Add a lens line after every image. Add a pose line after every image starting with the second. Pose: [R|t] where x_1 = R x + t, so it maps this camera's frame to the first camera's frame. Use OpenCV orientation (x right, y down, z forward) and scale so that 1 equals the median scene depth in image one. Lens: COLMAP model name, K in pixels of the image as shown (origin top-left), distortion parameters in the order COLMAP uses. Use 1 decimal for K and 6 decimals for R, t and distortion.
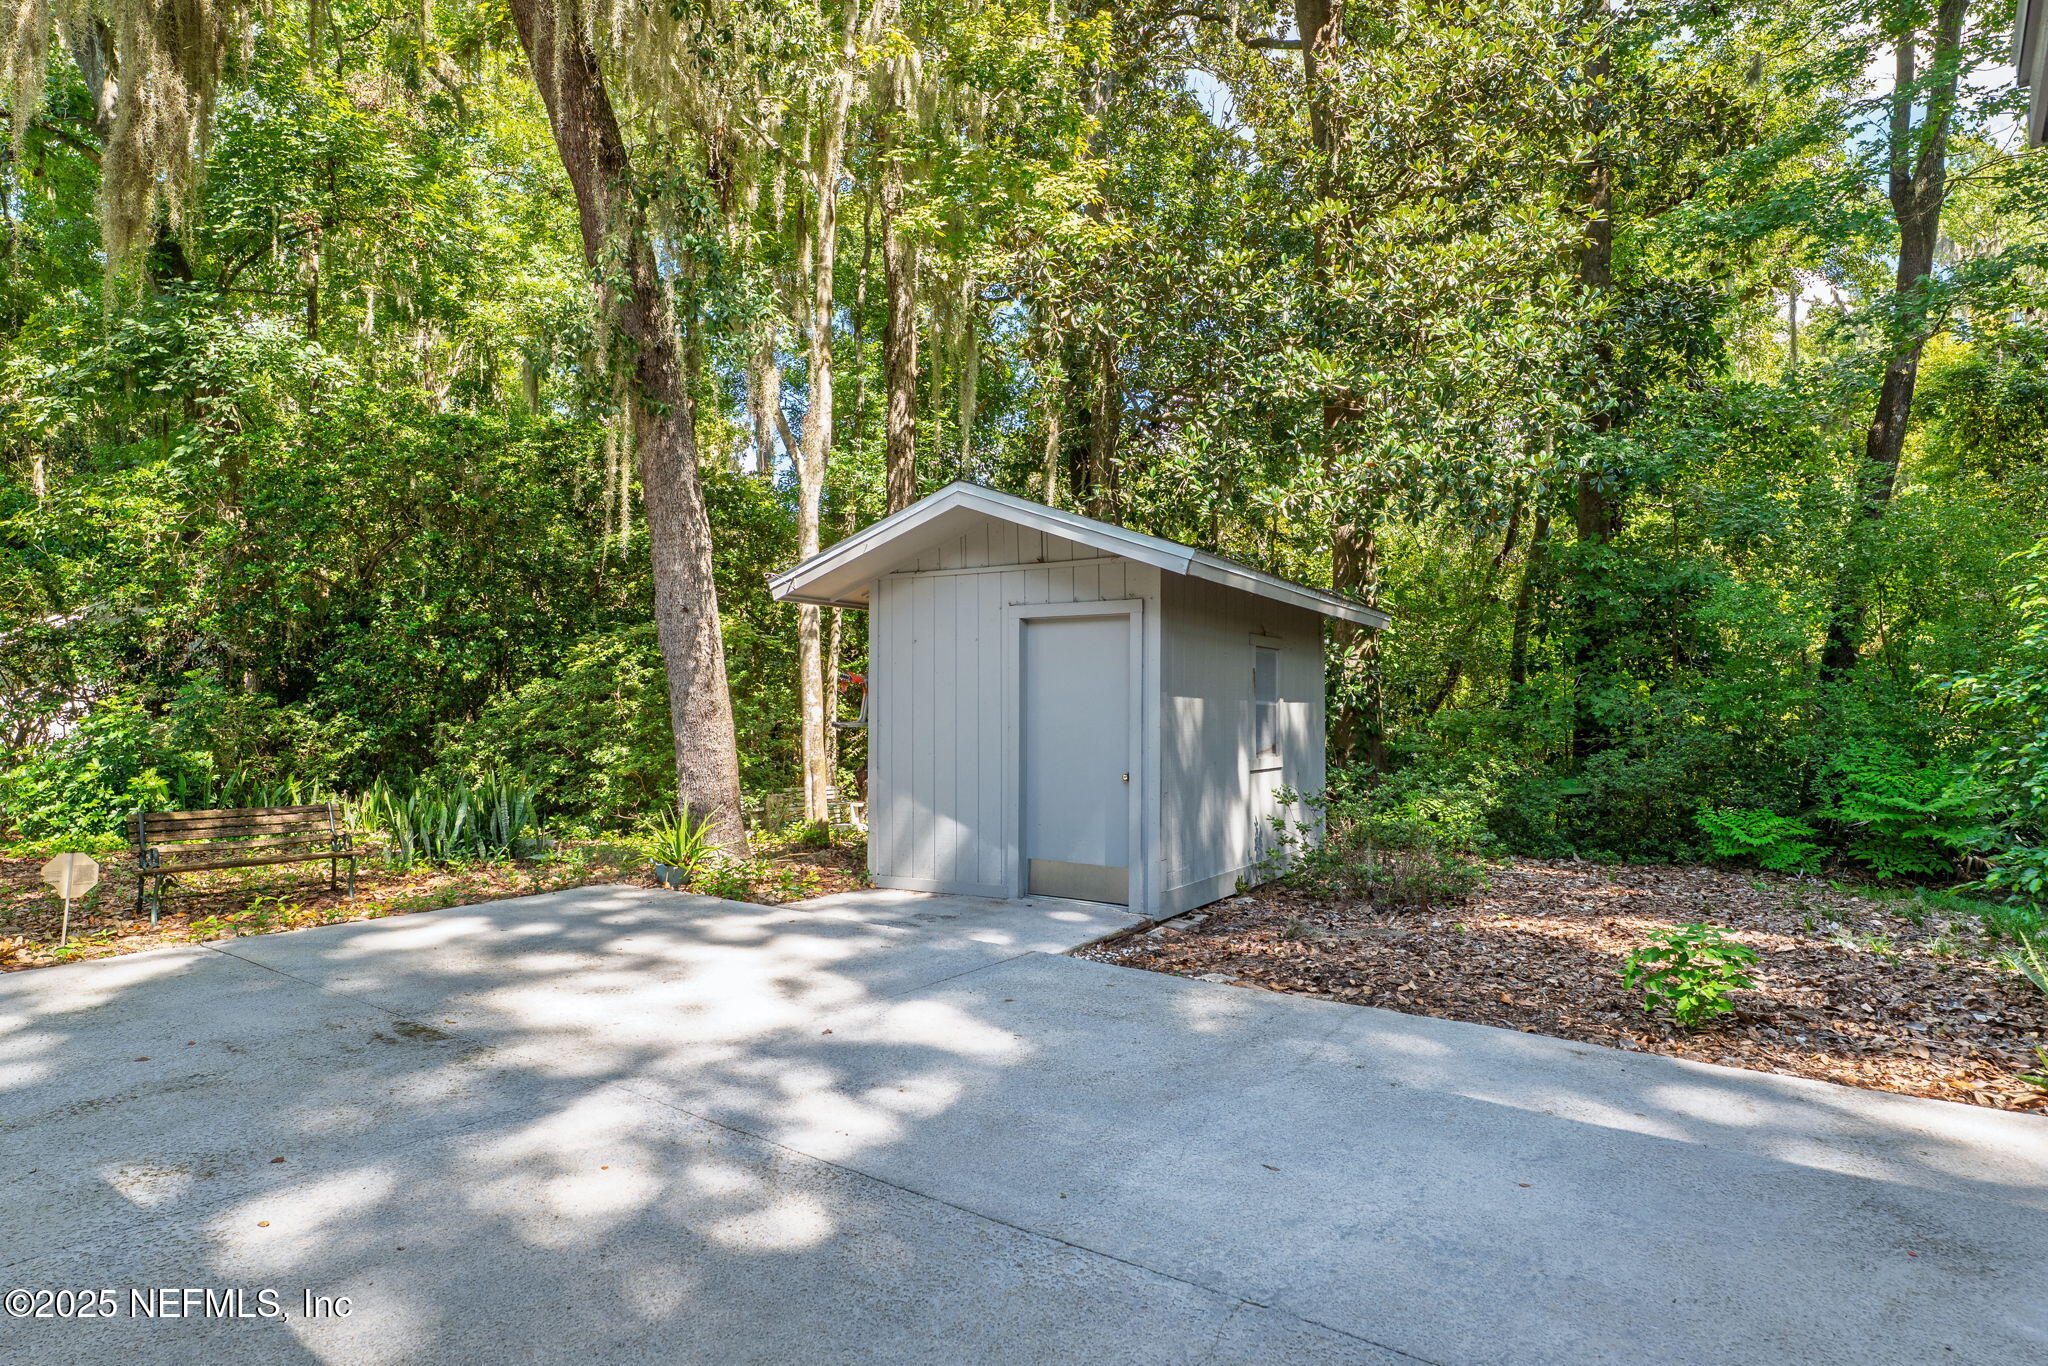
lens RADIAL K [[1146.0, 0, 1020.7], [0, 1146.0, 691.6], [0, 0, 1]] dist [0.001662, 0.001738]
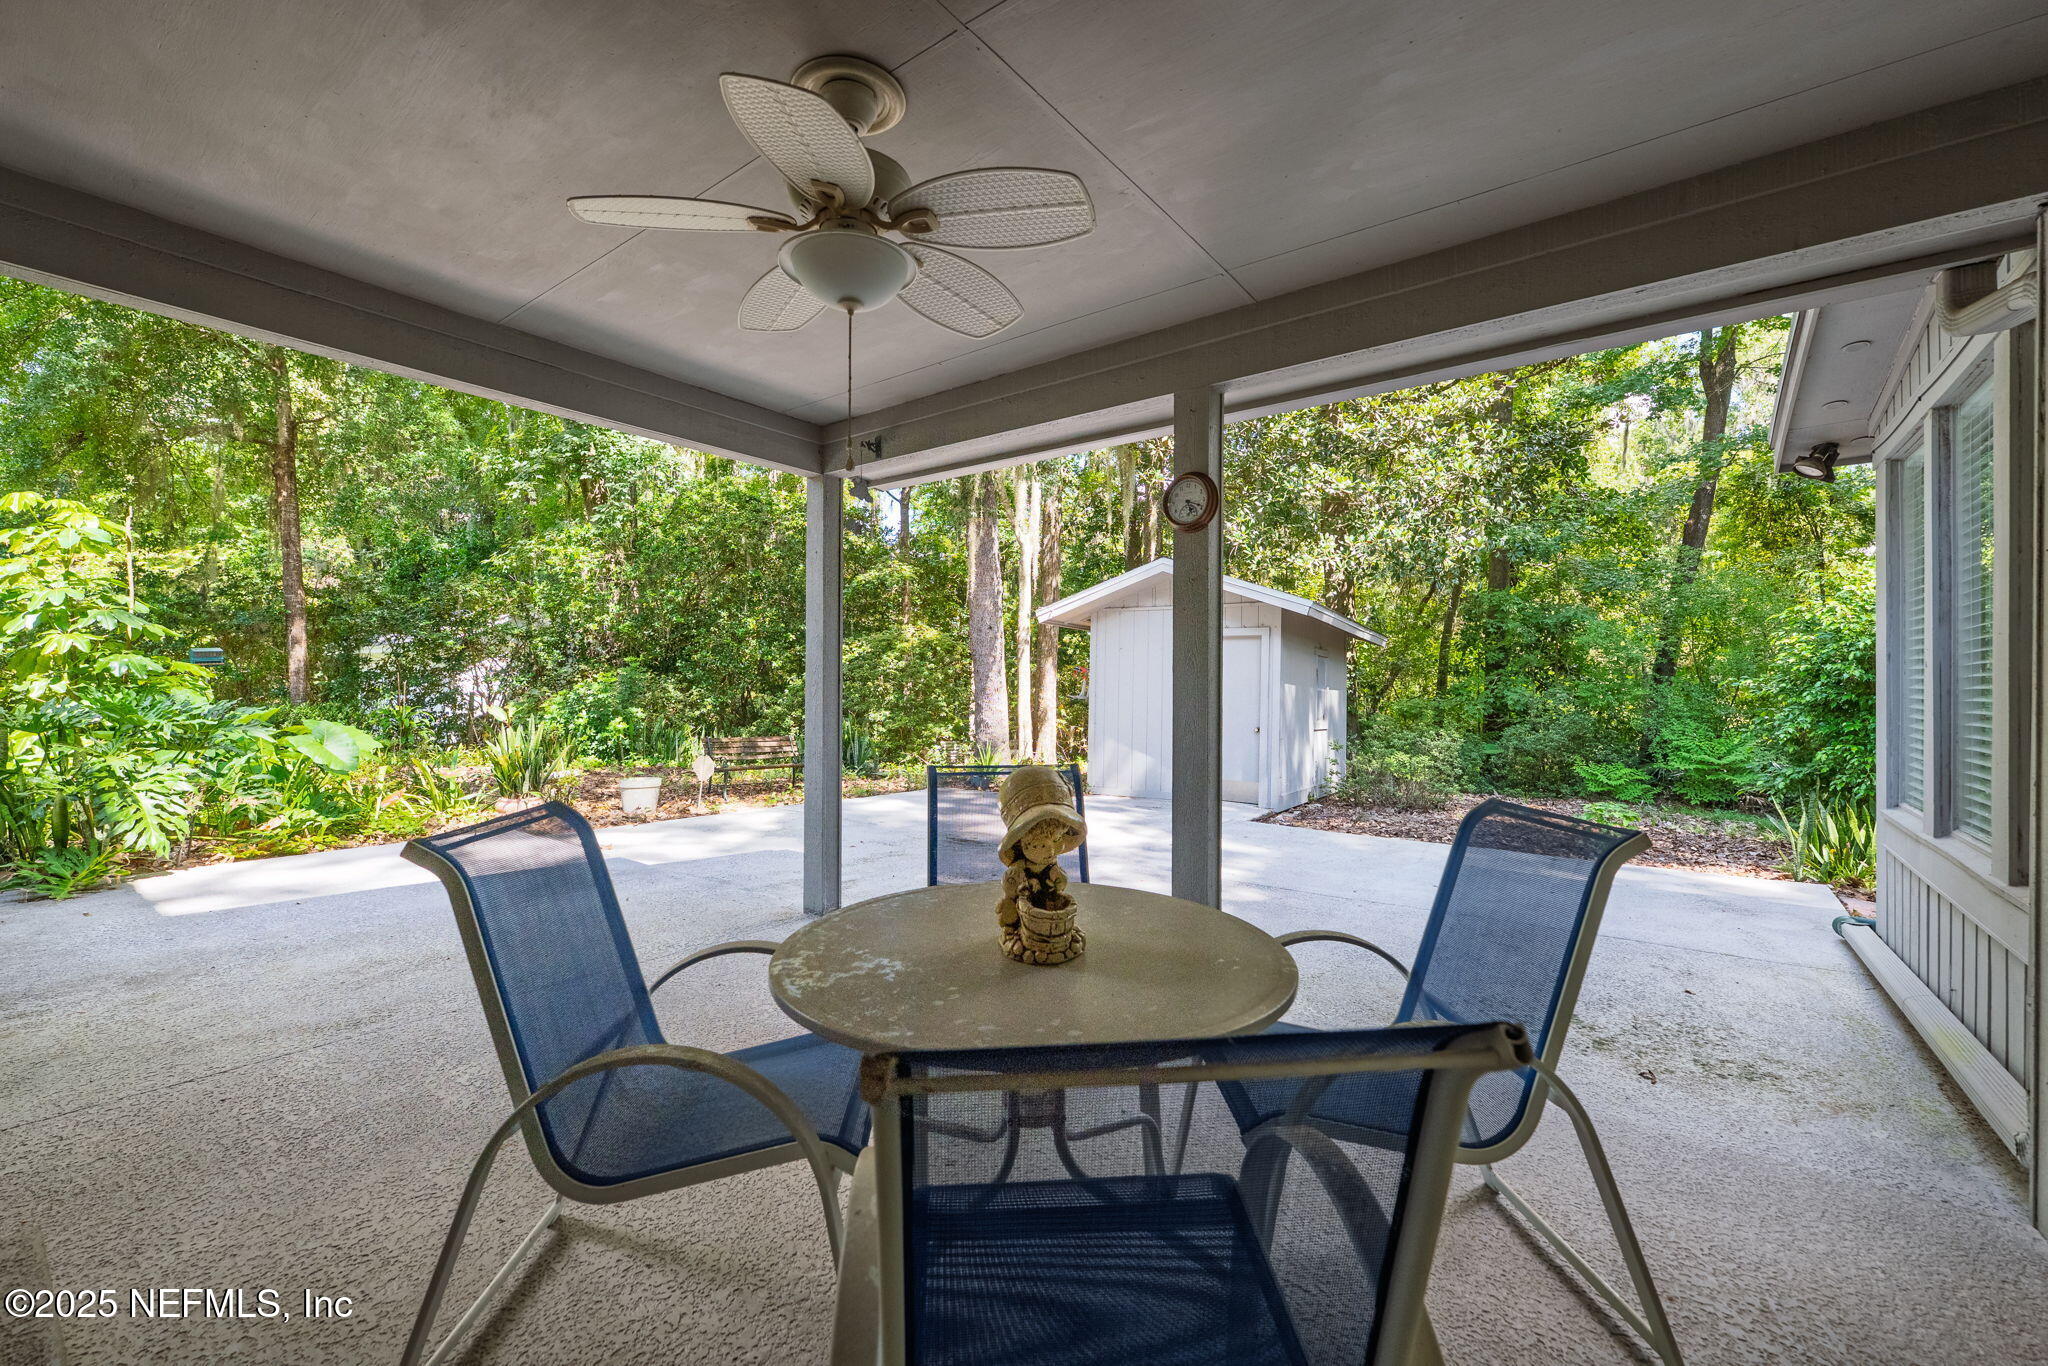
lens RADIAL K [[841.2, 0, 1036.1], [0, 841.2, 674.0], [0, 0, 1]] dist [0.003380, -0.000338]
pose [[0.999748, 0.019509, -0.011086, -0.165899], [-0.019641, 0.999737, -0.011848, 0.008865], [0.010852, 0.012063, 0.999868, -0.200569]]
